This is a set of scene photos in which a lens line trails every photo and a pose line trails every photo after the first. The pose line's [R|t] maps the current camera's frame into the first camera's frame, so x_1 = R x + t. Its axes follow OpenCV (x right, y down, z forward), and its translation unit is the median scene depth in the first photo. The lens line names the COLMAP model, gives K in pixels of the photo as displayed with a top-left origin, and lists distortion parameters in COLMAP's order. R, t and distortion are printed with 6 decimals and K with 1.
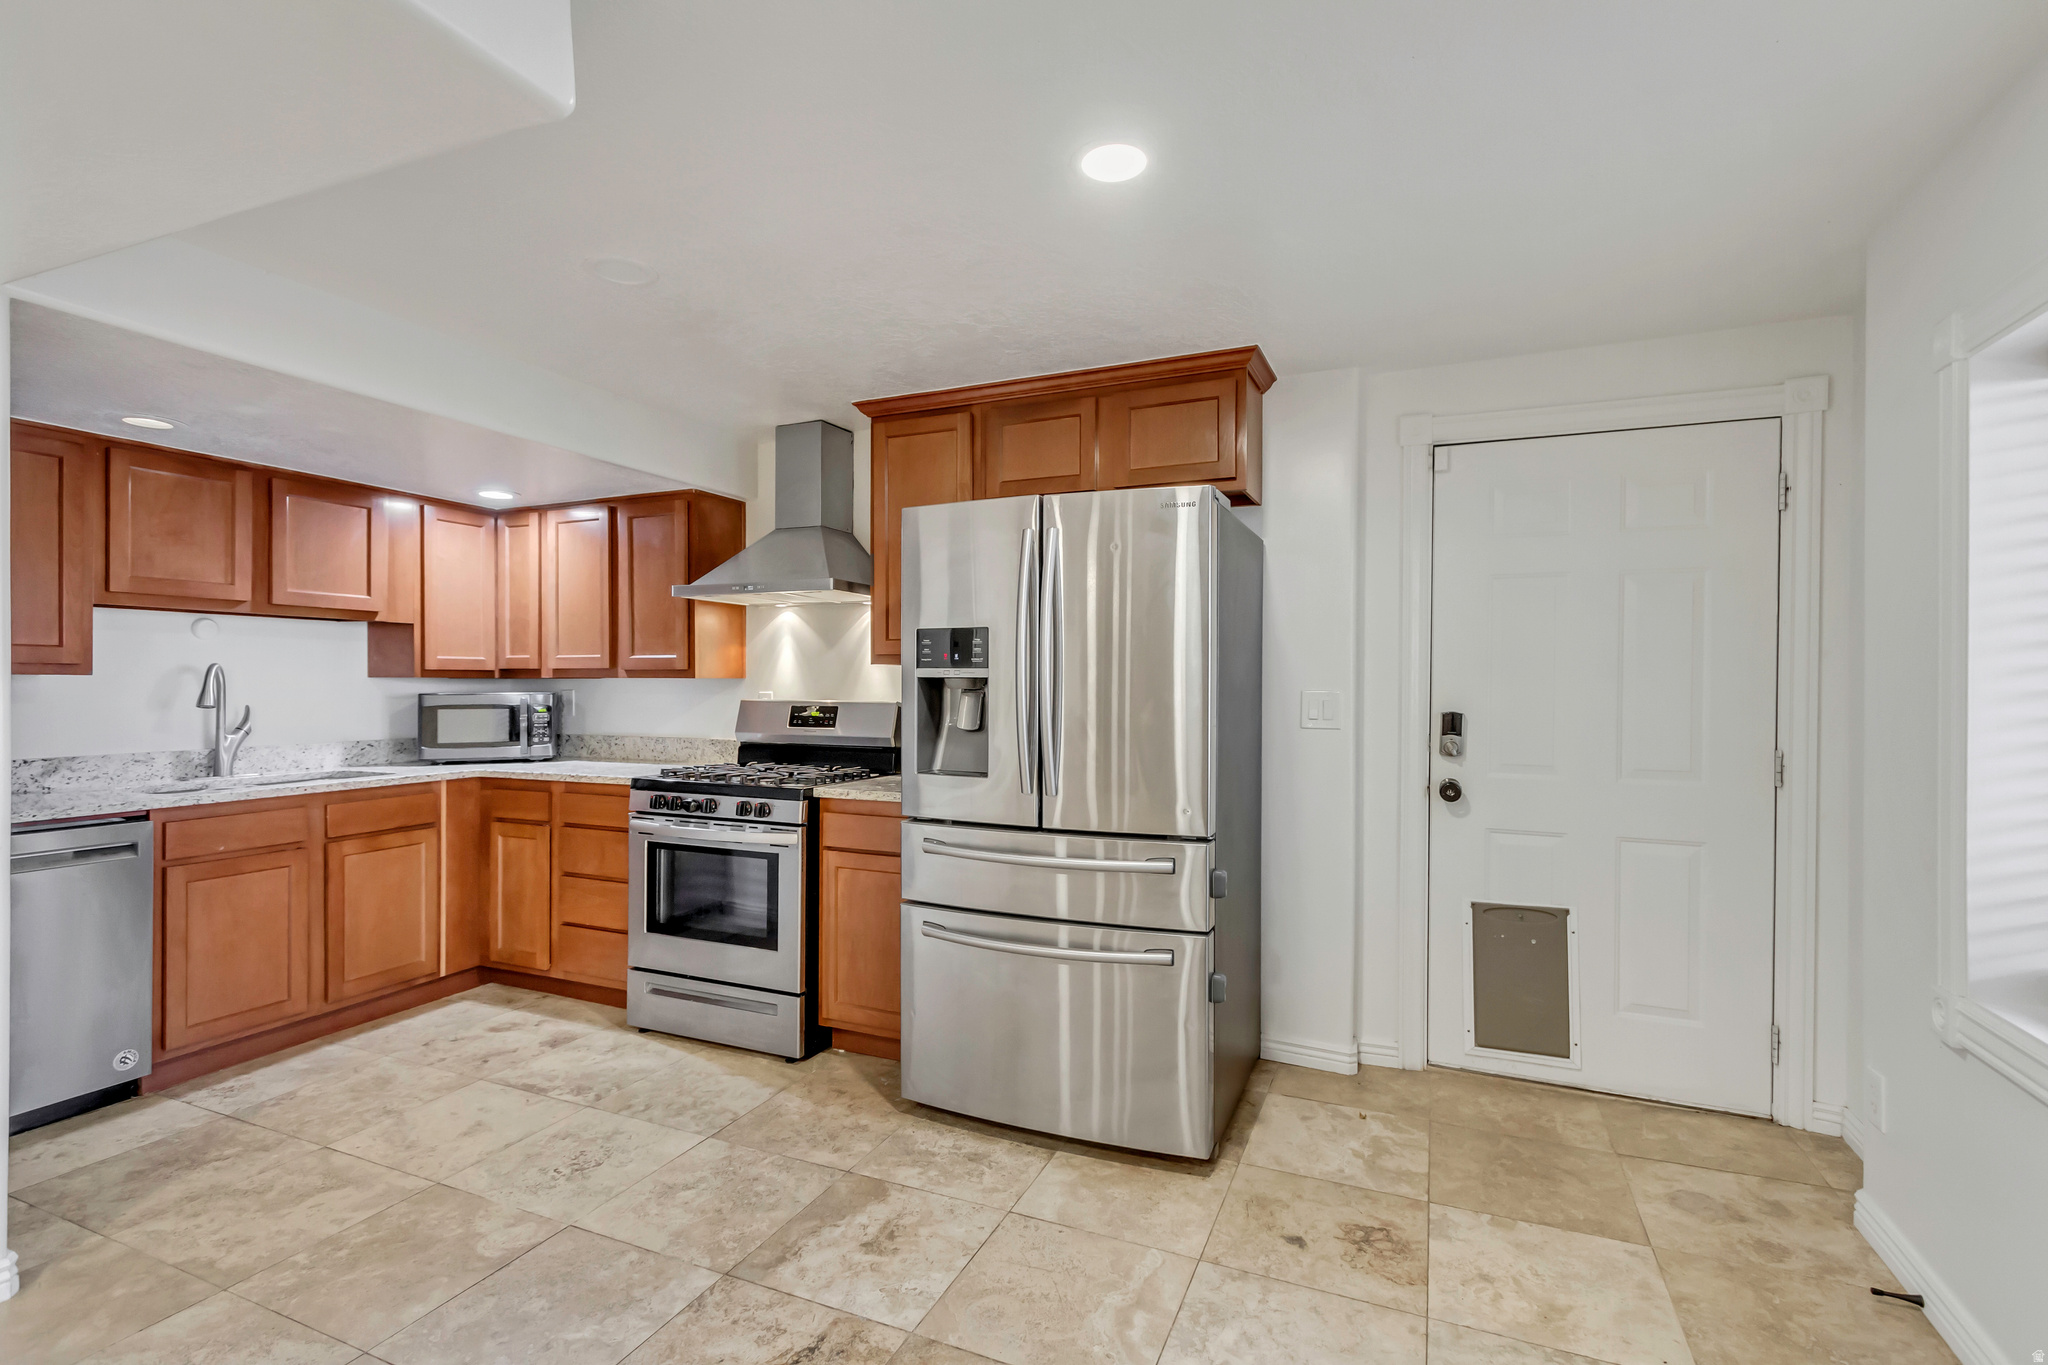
lens RADIAL K [[947.0, 0, 1023.6], [0, 947.0, 689.1], [0, 0, 1]] dist [0.007827, -0.002457]
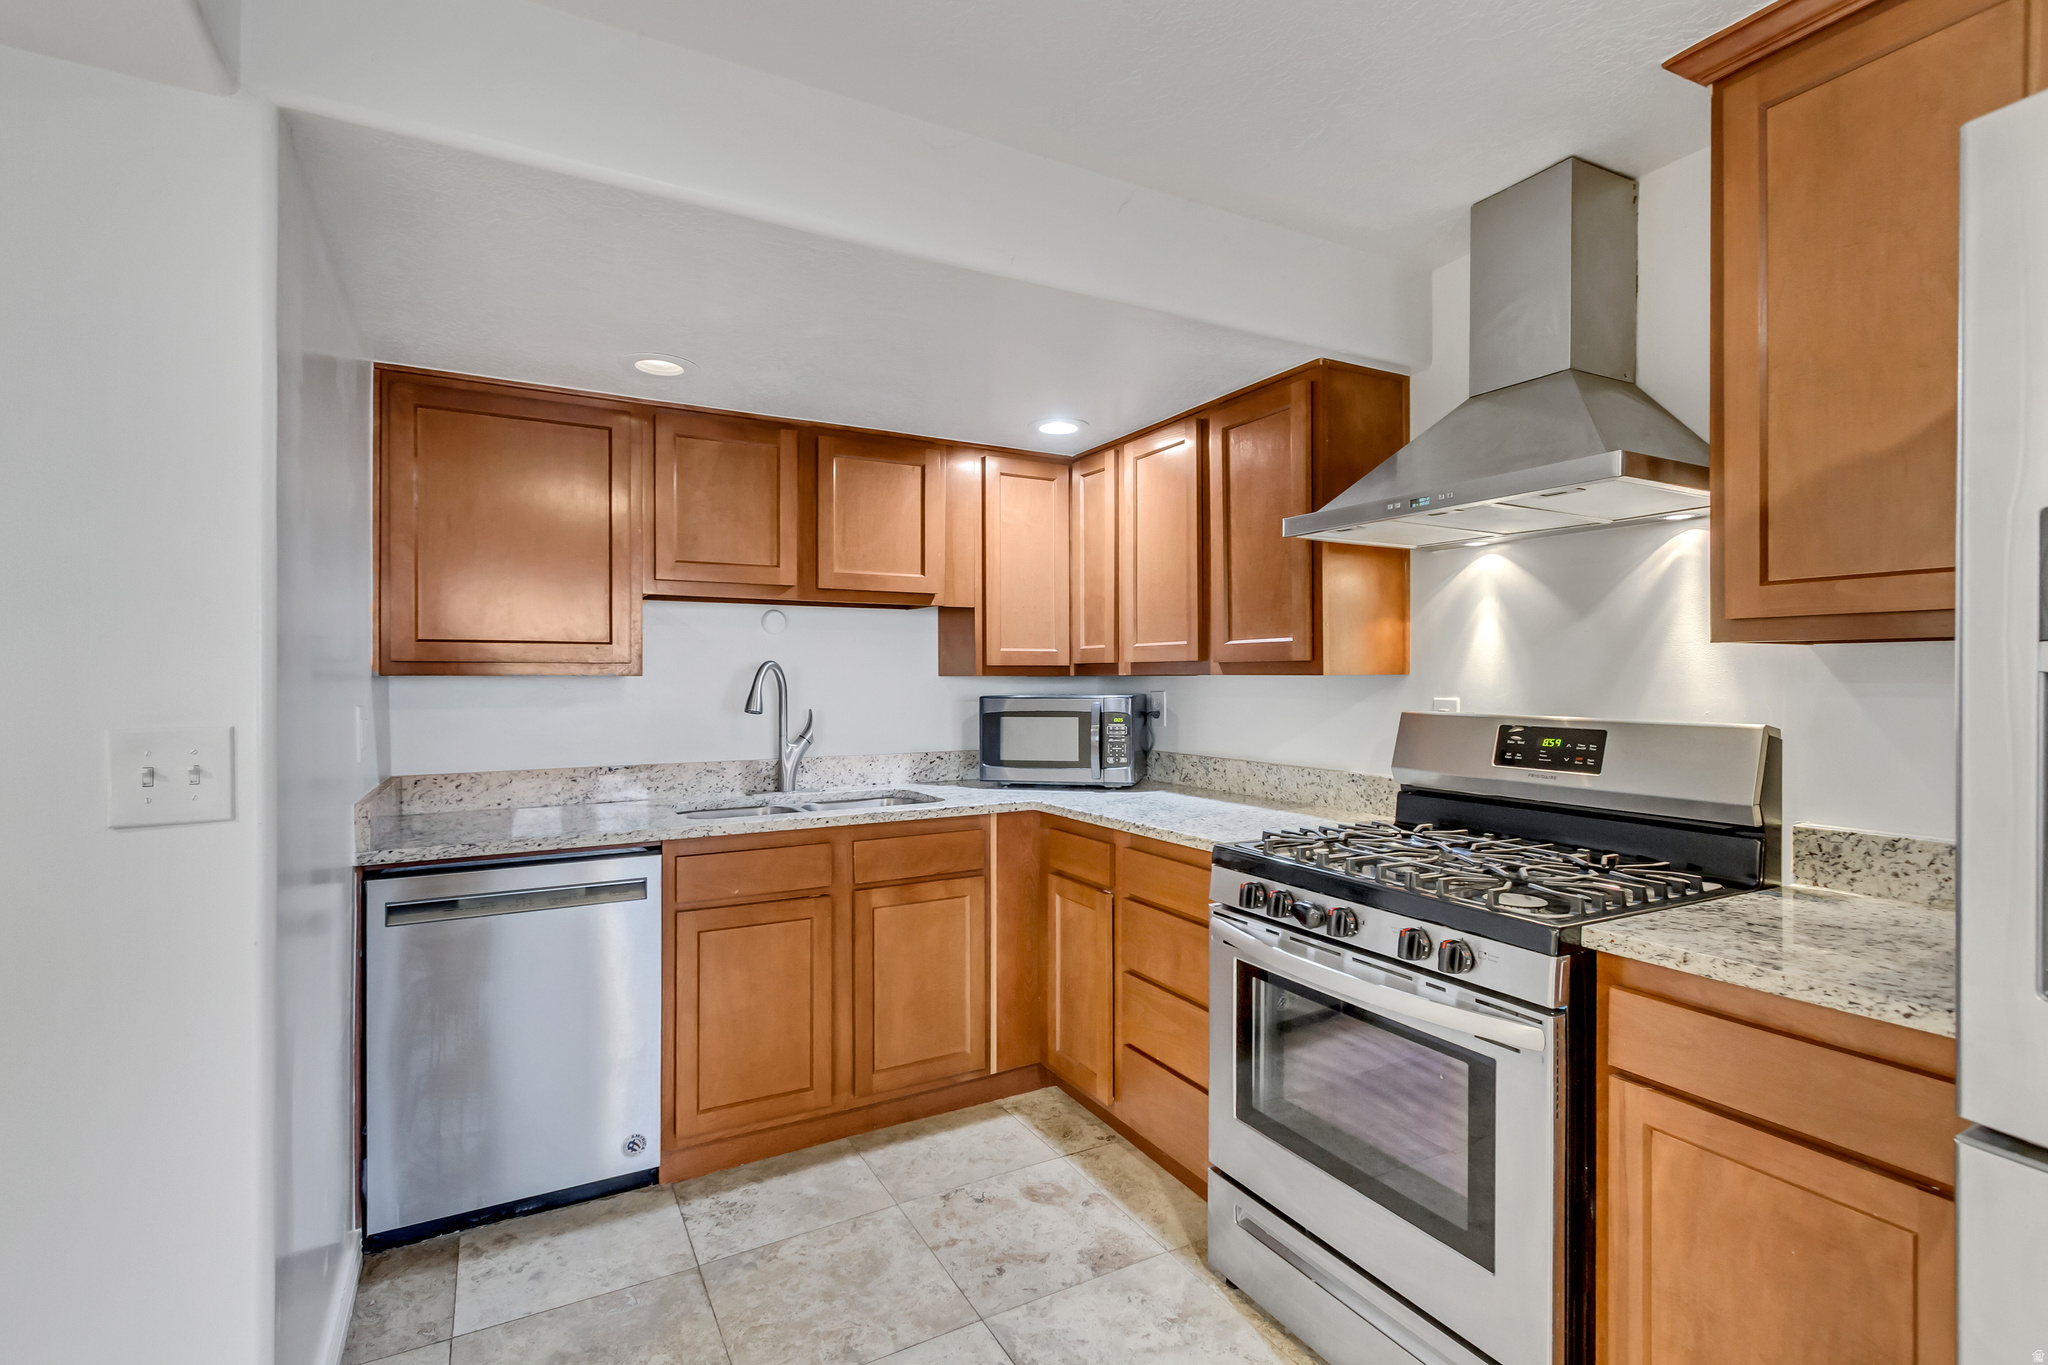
lens RADIAL K [[947.0, 0, 1026.8], [0, 947.0, 679.9], [0, 0, 1]] dist [0.007827, -0.002457]
pose [[0.792966, -0.002340, -0.609261, -0.143799], [-0.000084, 0.999992, -0.003950, -0.006645], [0.609266, 0.003183, 0.792960, 0.453792]]
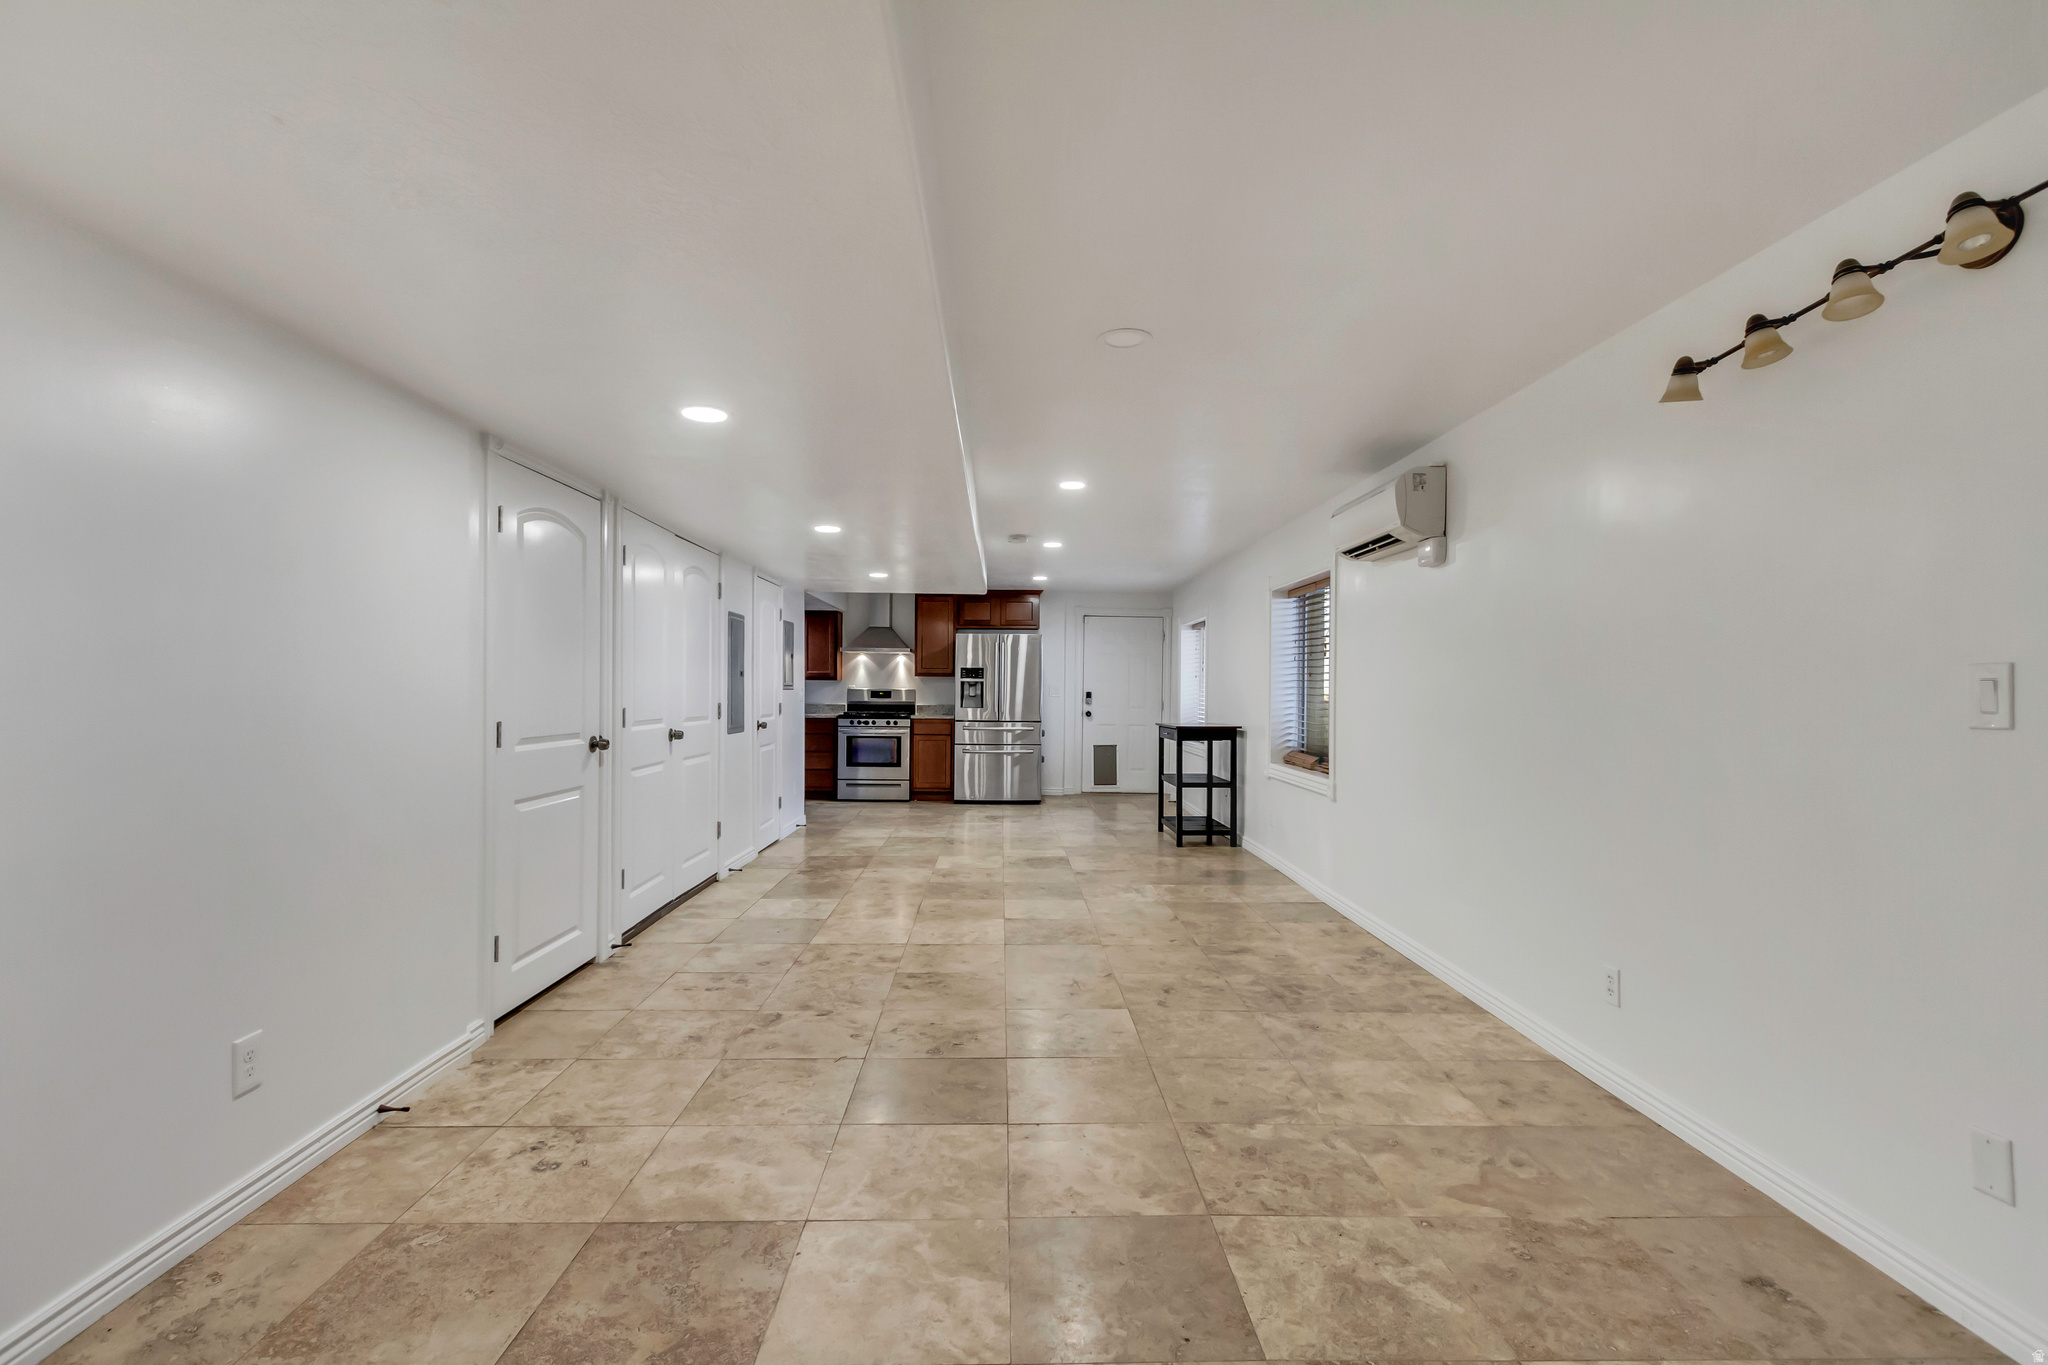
lens RADIAL K [[947.0, 0, 1024.5], [0, 947.0, 681.1], [0, 0, 1]] dist [0.007827, -0.002457]
pose [[0.902674, 0.006132, 0.430281, -1.132293], [-0.003162, 0.999966, -0.007617, 0.010094], [-0.430313, 0.005515, 0.902663, -1.841033]]
